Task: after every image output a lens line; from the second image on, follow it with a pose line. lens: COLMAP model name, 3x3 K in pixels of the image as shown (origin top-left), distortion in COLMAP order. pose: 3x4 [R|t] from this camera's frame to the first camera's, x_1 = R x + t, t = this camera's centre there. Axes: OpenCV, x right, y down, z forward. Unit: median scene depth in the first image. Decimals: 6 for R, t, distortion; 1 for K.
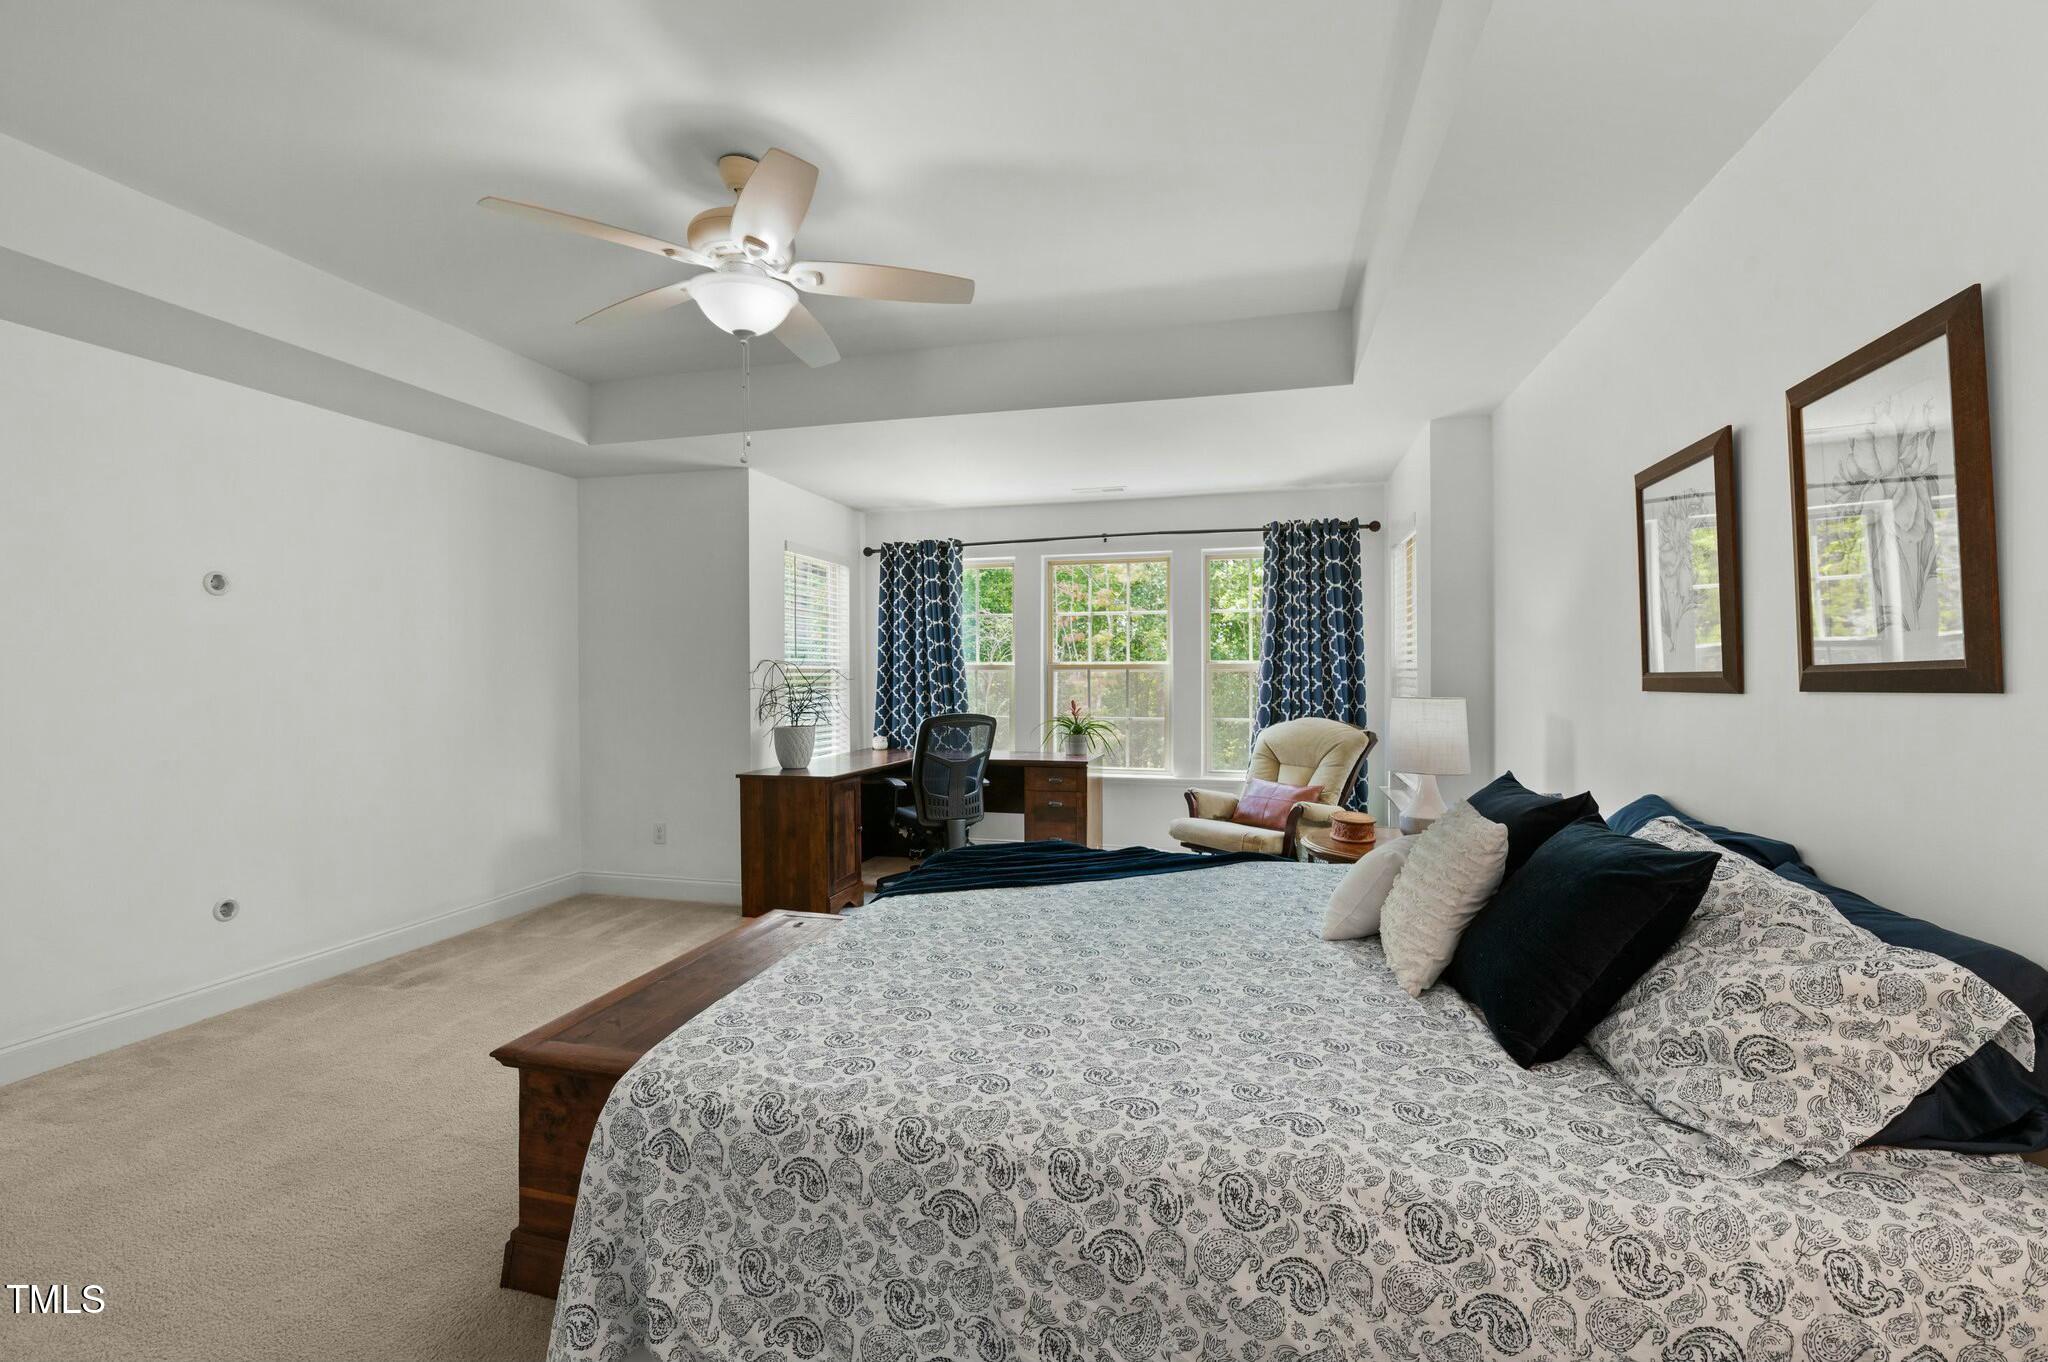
lens RADIAL K [[892.3, 0, 1020.7], [0, 892.3, 687.0], [0, 0, 1]] dist [0.000585, -0.008841]
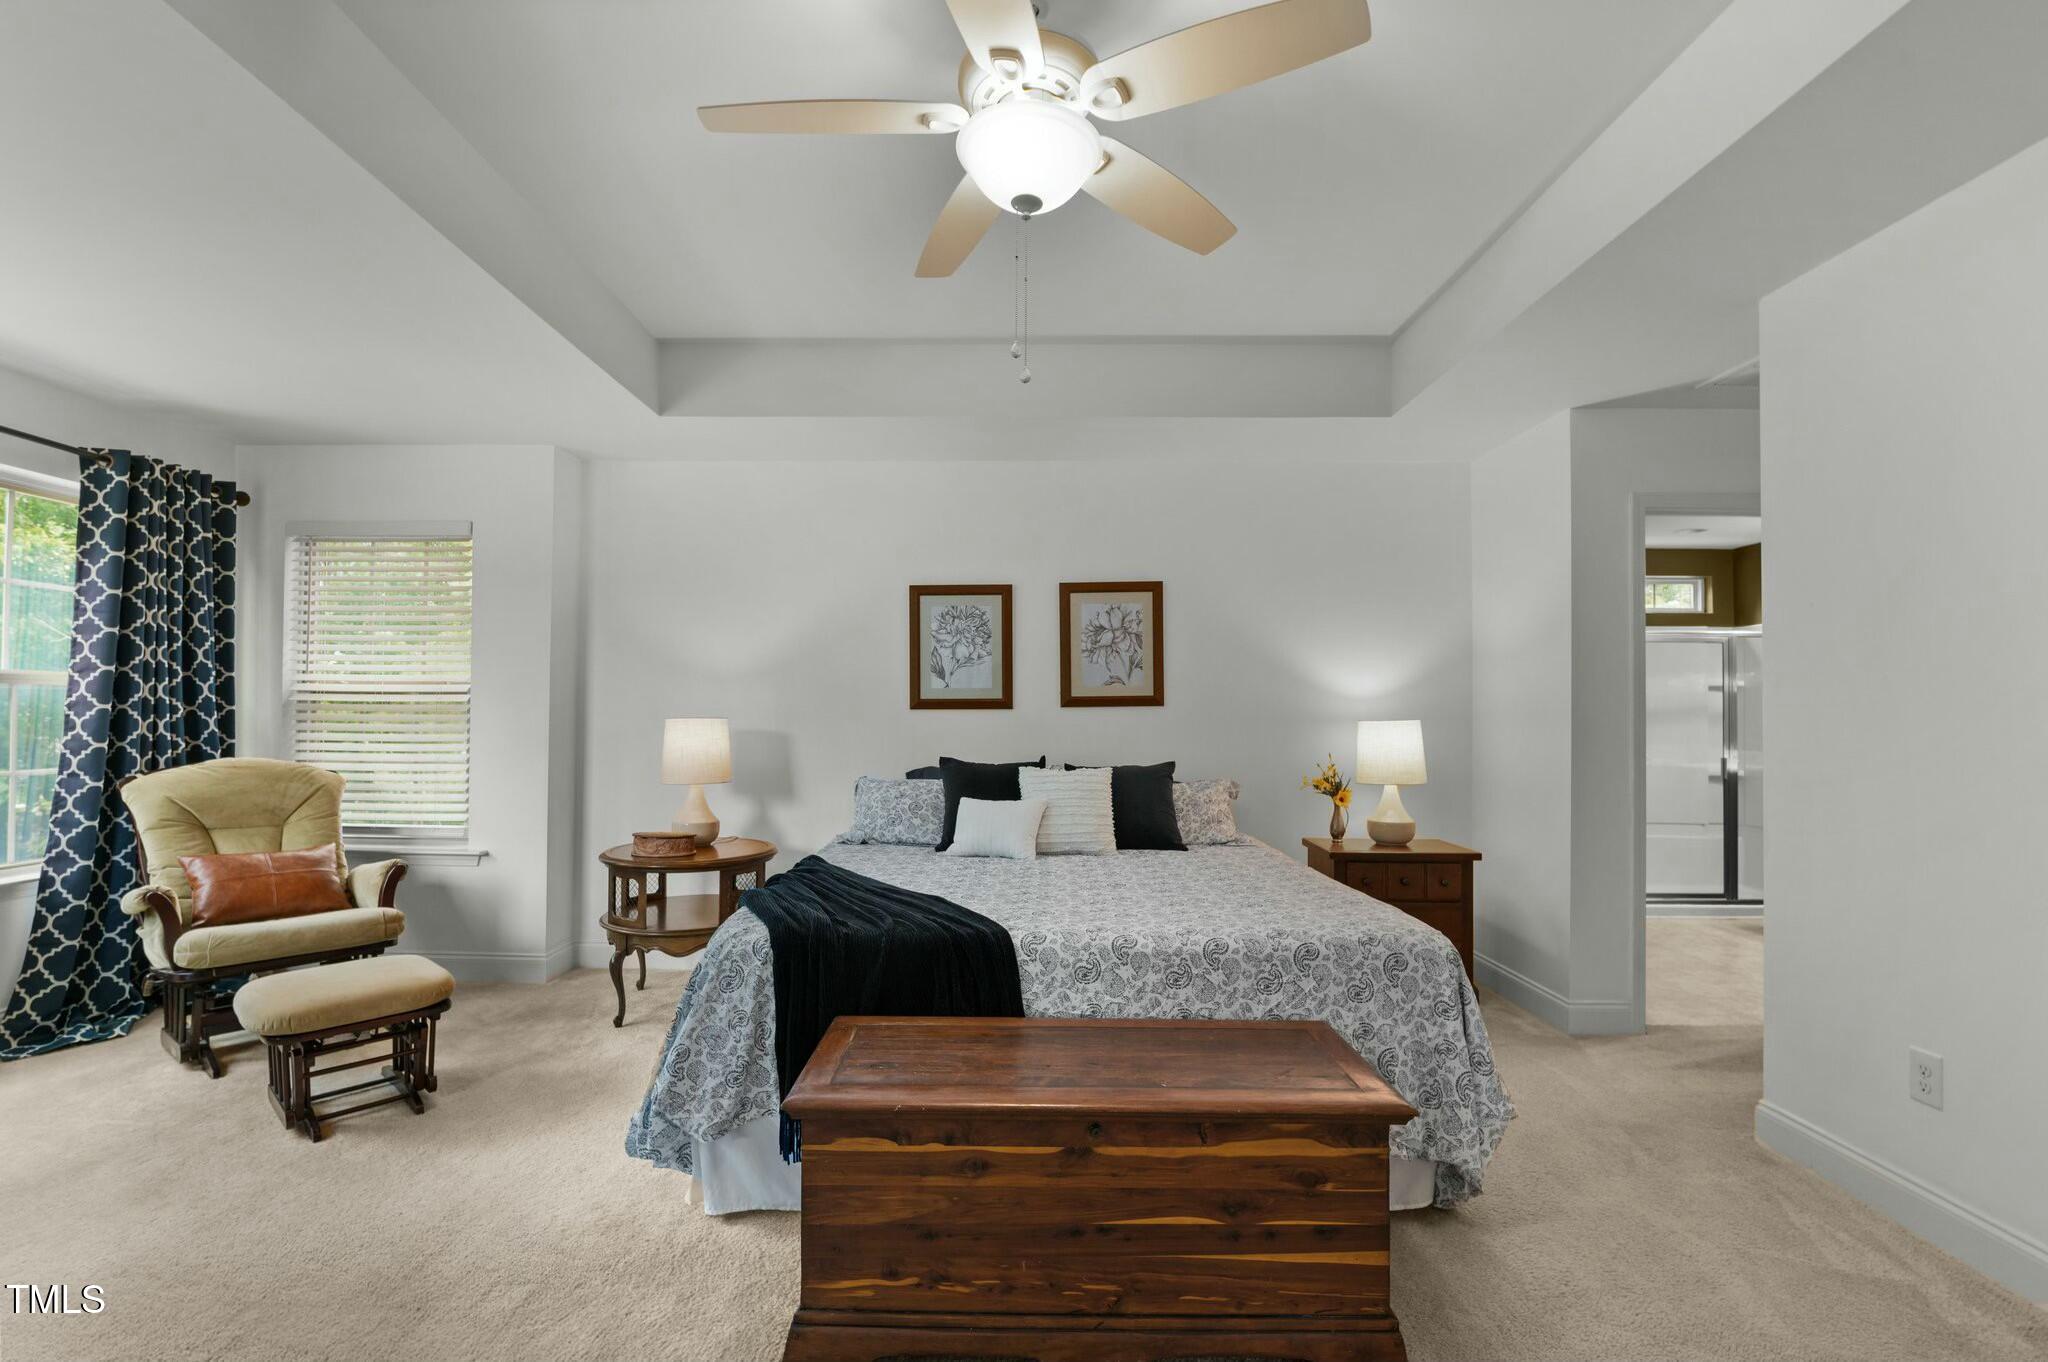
lens RADIAL K [[880.5, 0, 1019.4], [0, 880.5, 703.1], [0, 0, 1]] dist [0.000321, -0.011482]
pose [[-0.247412, 0.015278, 0.968790, -0.460491], [0.012246, 0.999845, -0.012640, 0.007439], [-0.968833, 0.008736, -0.247560, 0.546312]]
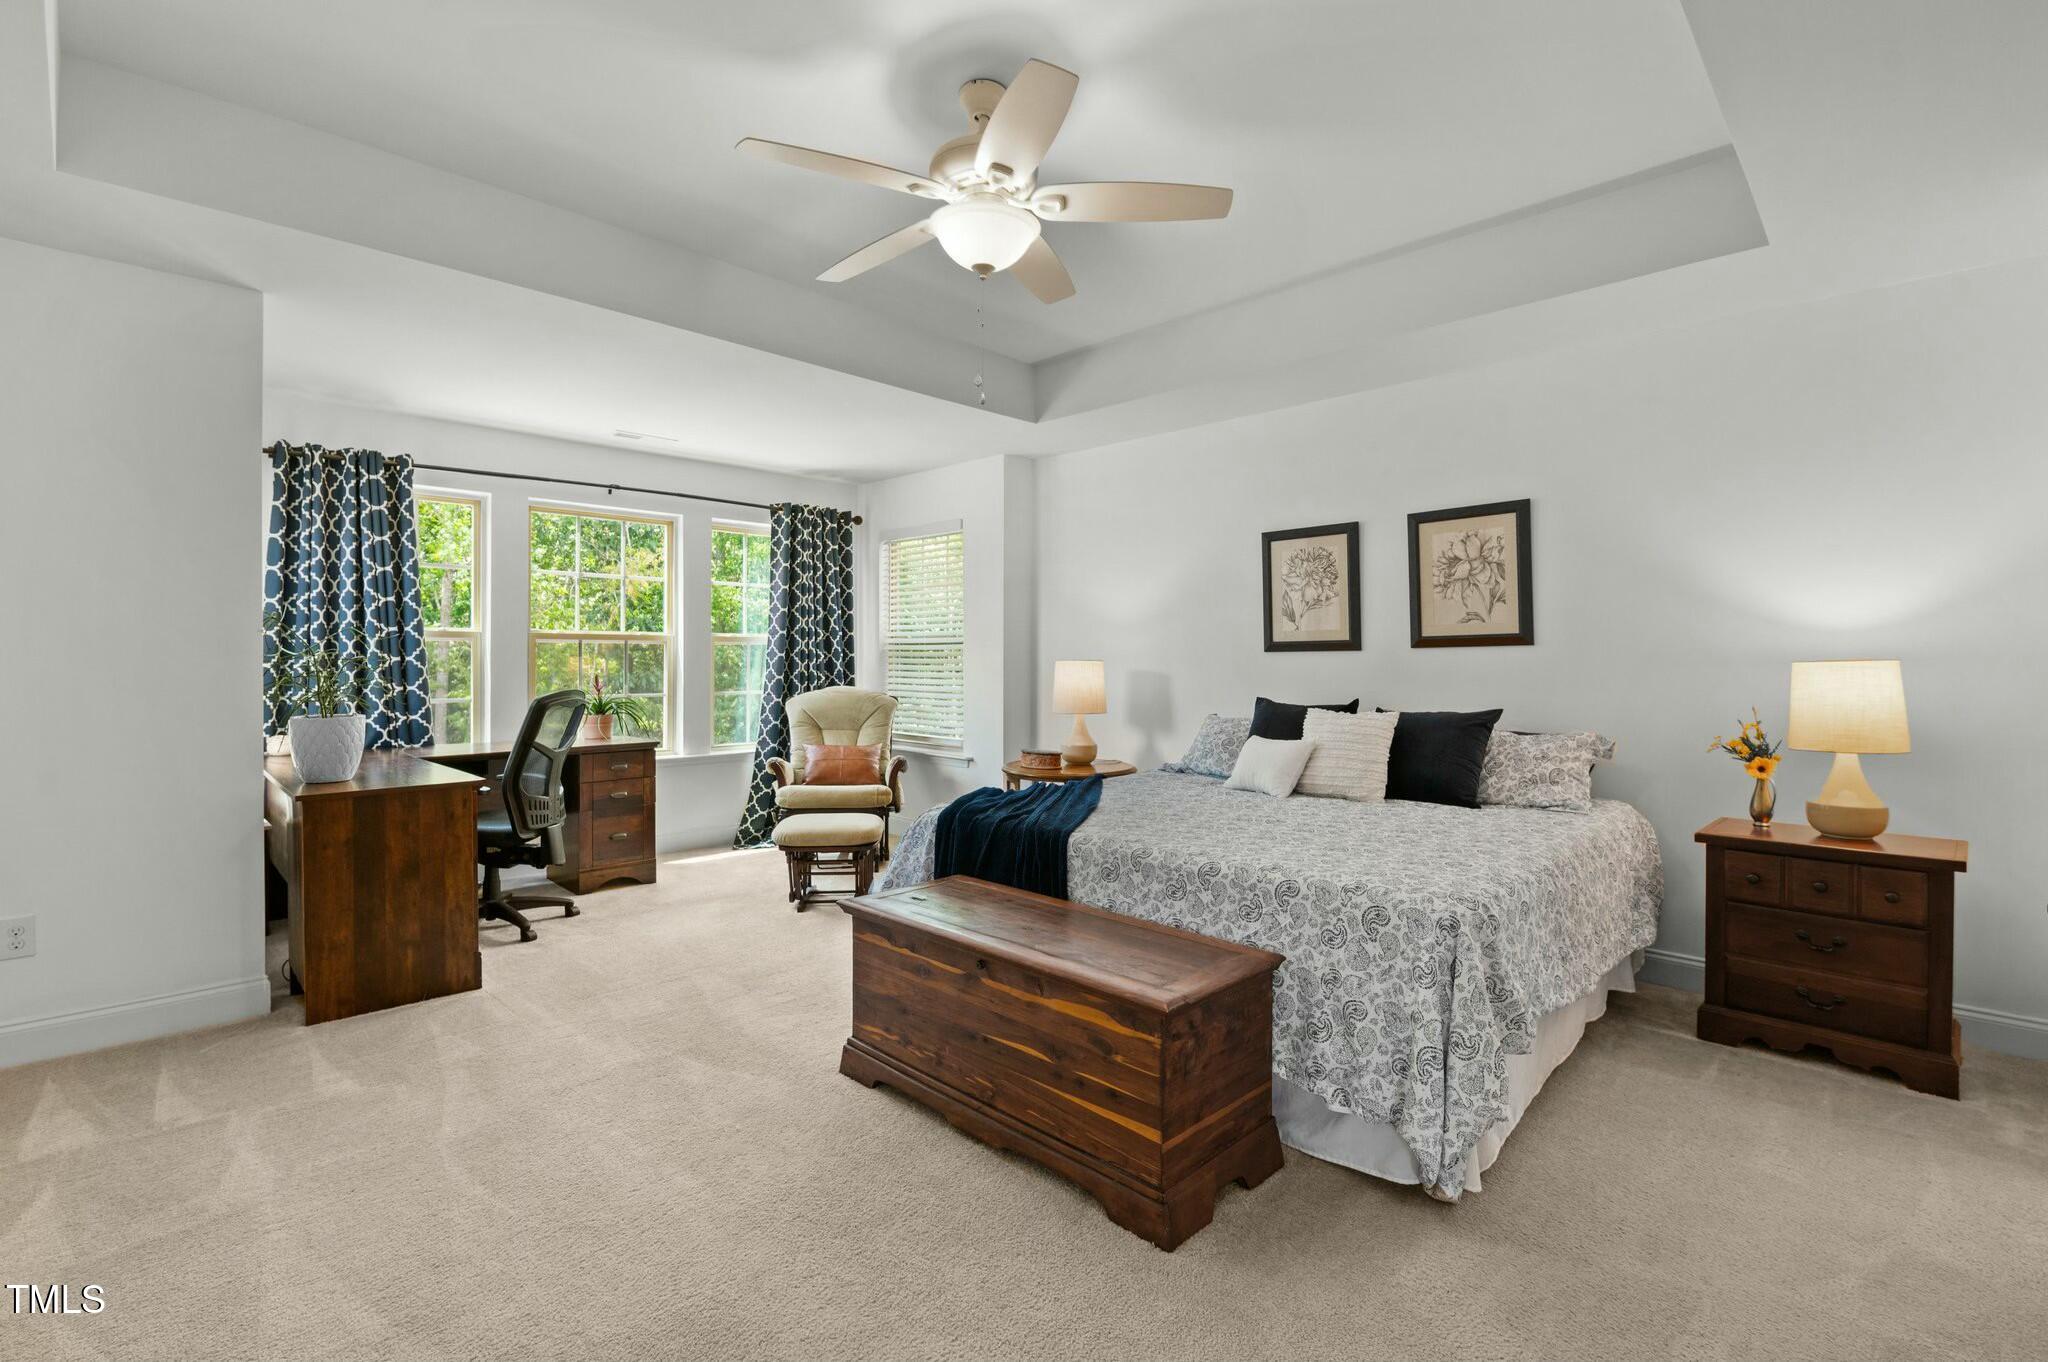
lens RADIAL K [[923.9, 0, 1018.8], [0, 923.9, 663.4], [0, 0, 1]] dist [0.000126, -0.013243]
pose [[0.497764, -0.000567, 0.867312, -0.530940], [0.011991, 0.999909, -0.006228, 0.014968], [-0.867229, 0.013500, 0.497726, 0.222626]]
